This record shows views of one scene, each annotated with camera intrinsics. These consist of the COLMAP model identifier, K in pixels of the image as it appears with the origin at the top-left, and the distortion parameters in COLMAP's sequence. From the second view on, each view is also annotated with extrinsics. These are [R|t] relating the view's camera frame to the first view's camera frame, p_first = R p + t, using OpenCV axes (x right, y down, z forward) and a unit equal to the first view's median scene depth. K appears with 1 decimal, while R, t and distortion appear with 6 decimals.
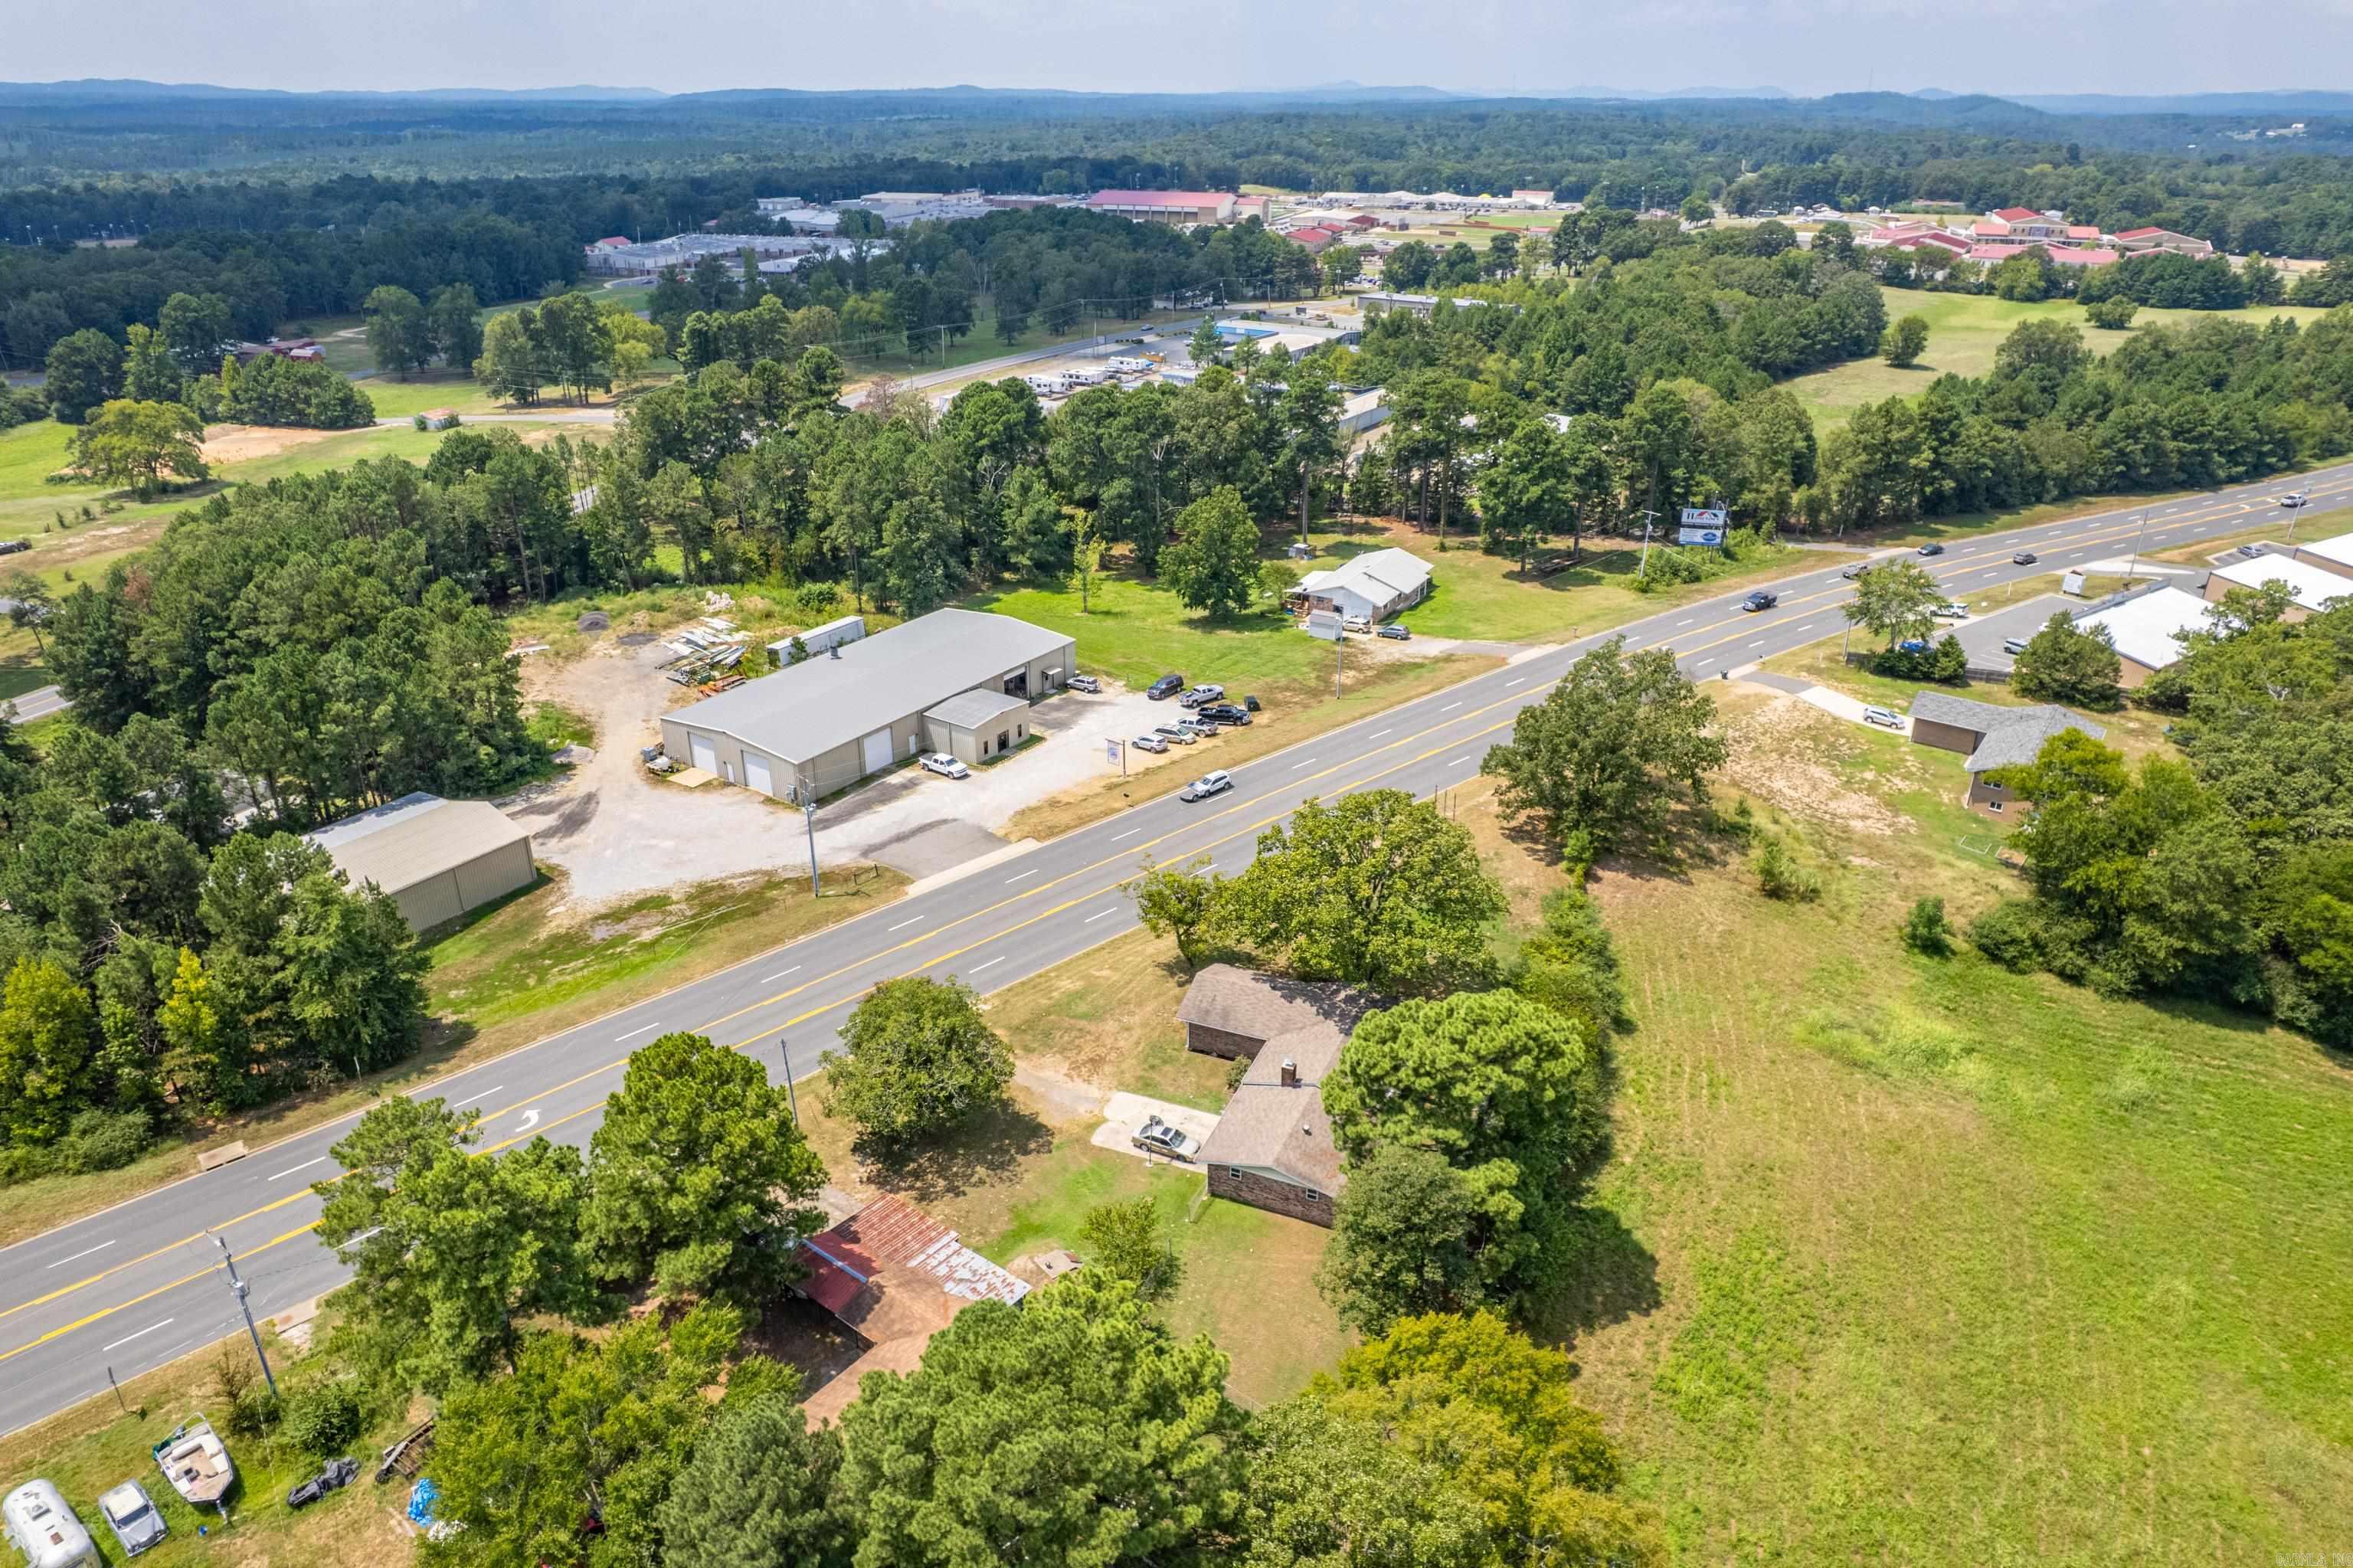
lens RADIAL K [[1479.9, 0, 1178.8], [0, 1479.9, 787.4], [0, 0, 1]] dist [-0.081055, 0.067803]
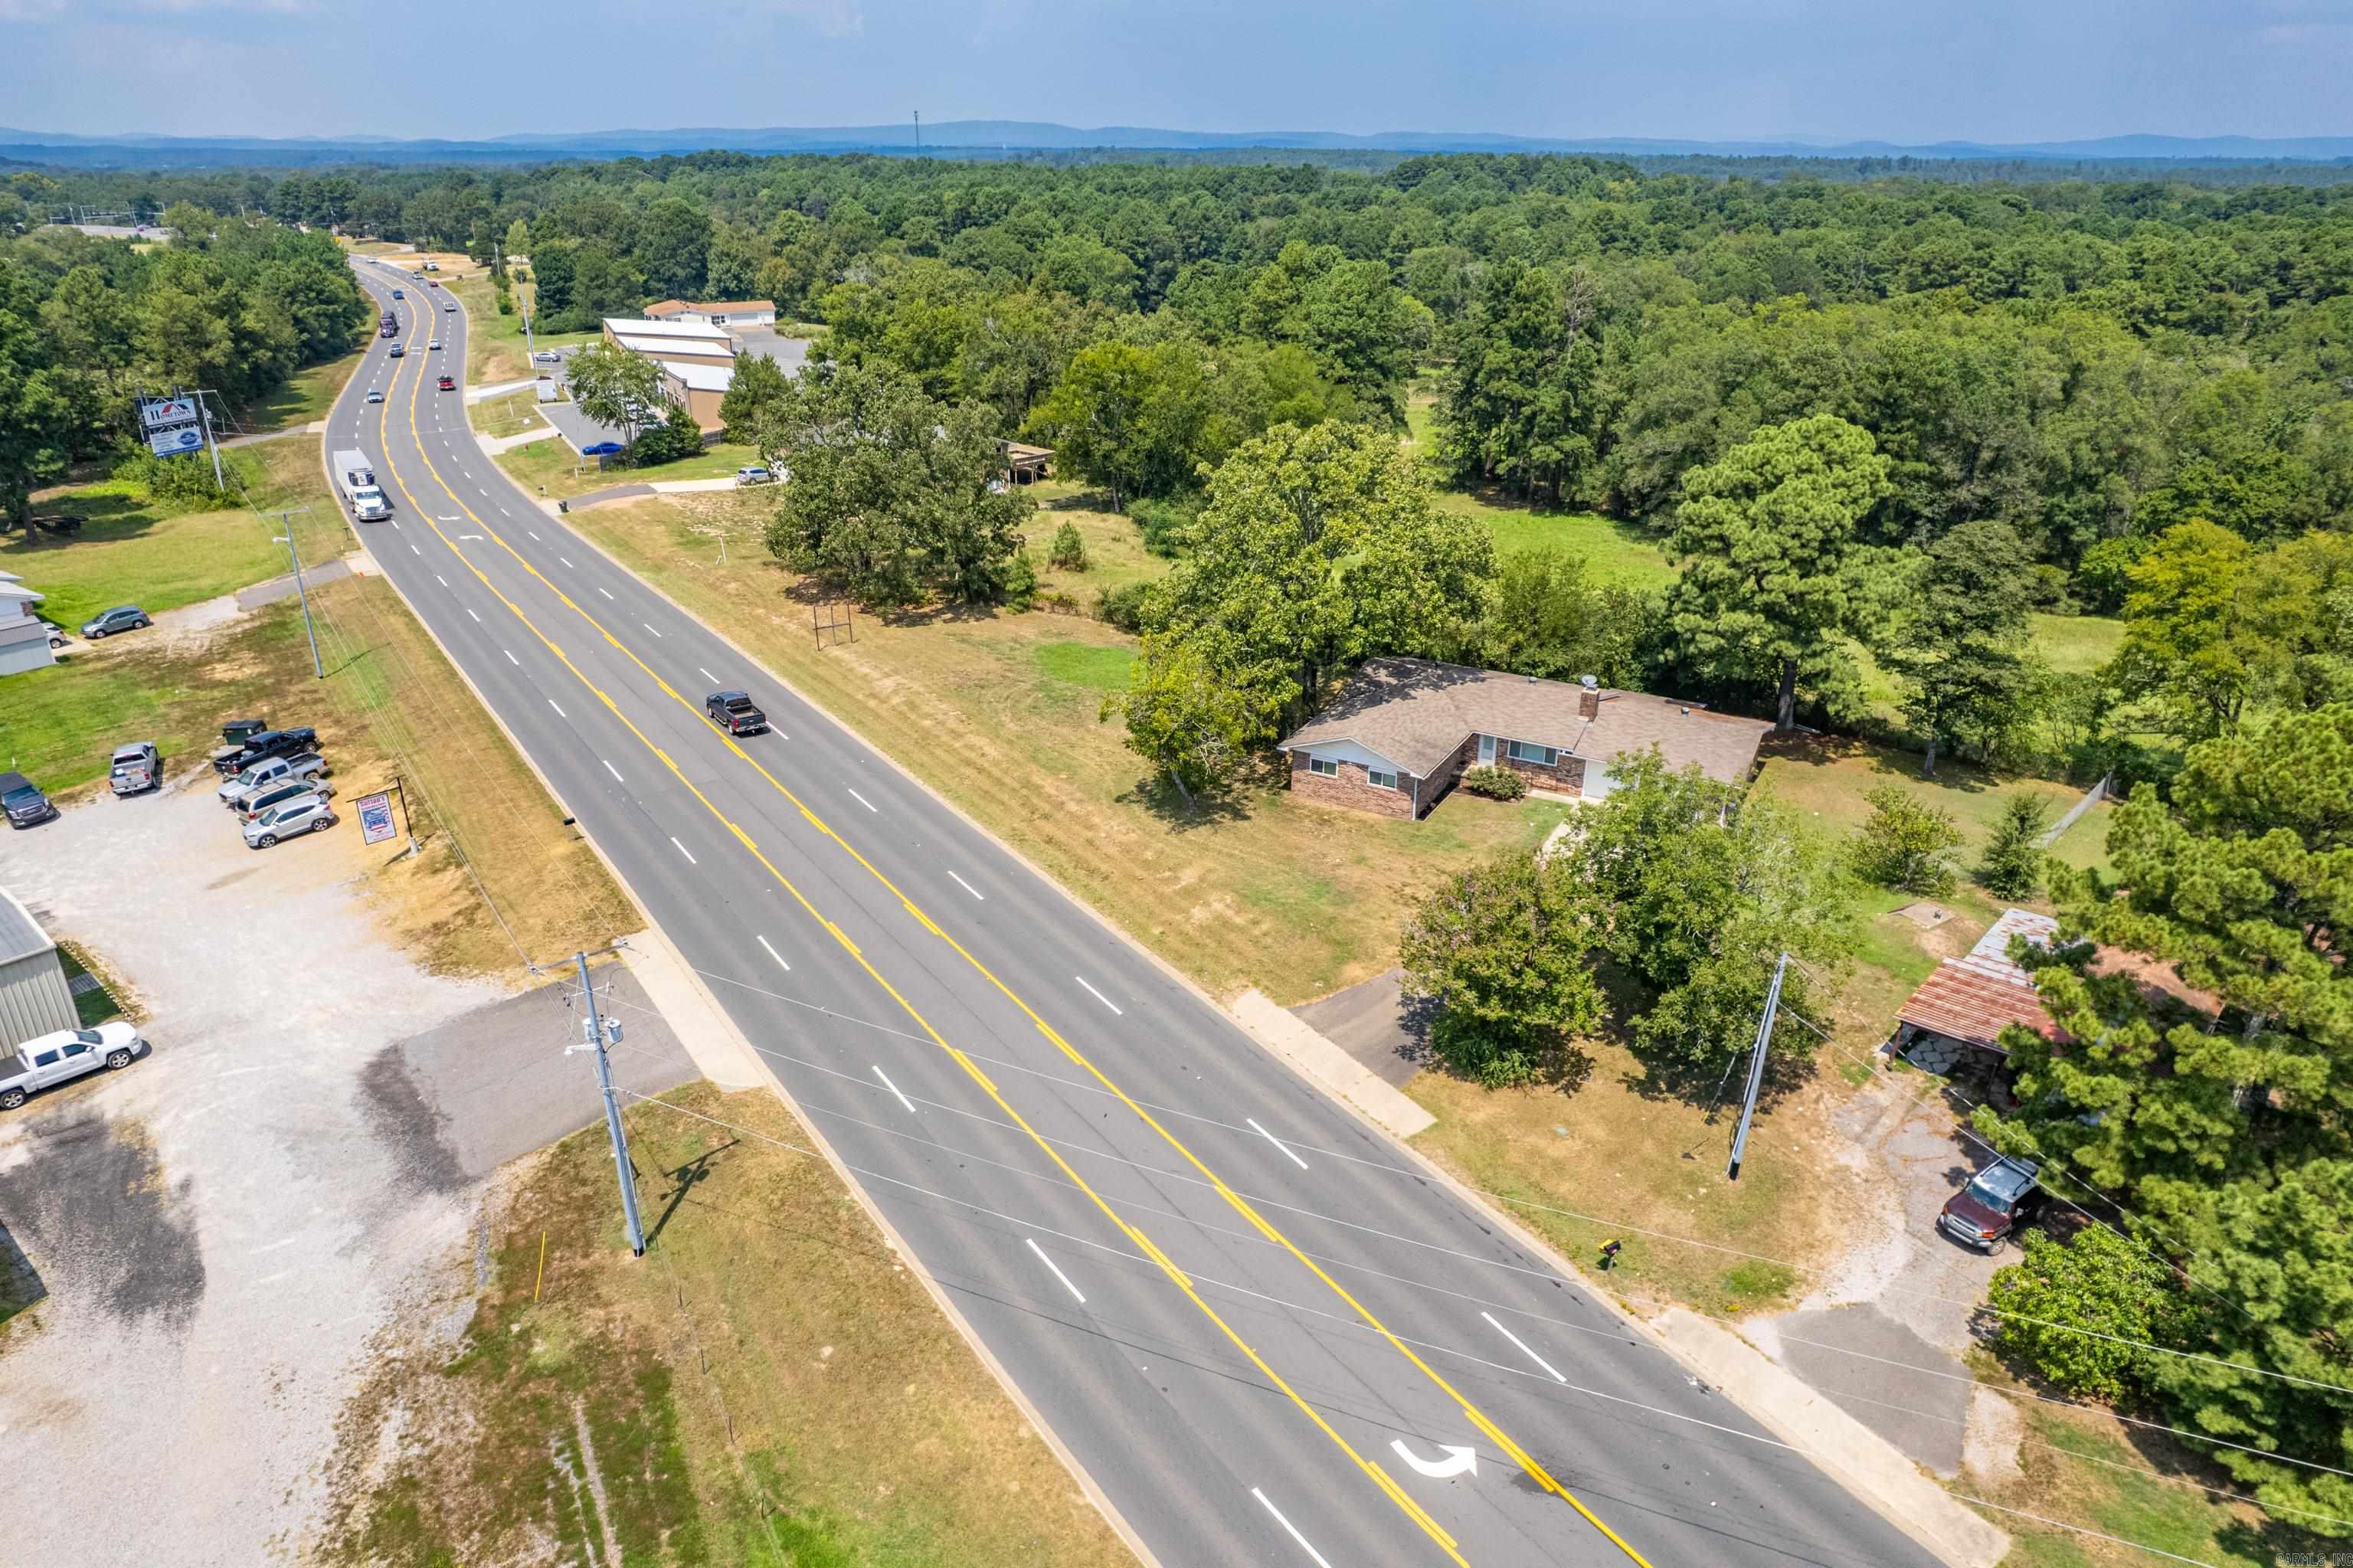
lens RADIAL K [[1479.9, 0, 1178.8], [0, 1479.9, 787.4], [0, 0, 1]] dist [-0.081055, 0.067803]
pose [[0.112567, -0.408299, 0.905881, -0.477702], [0.422802, 0.844708, 0.328188, -0.082880], [-0.899204, 0.346065, 0.267716, 0.678502]]
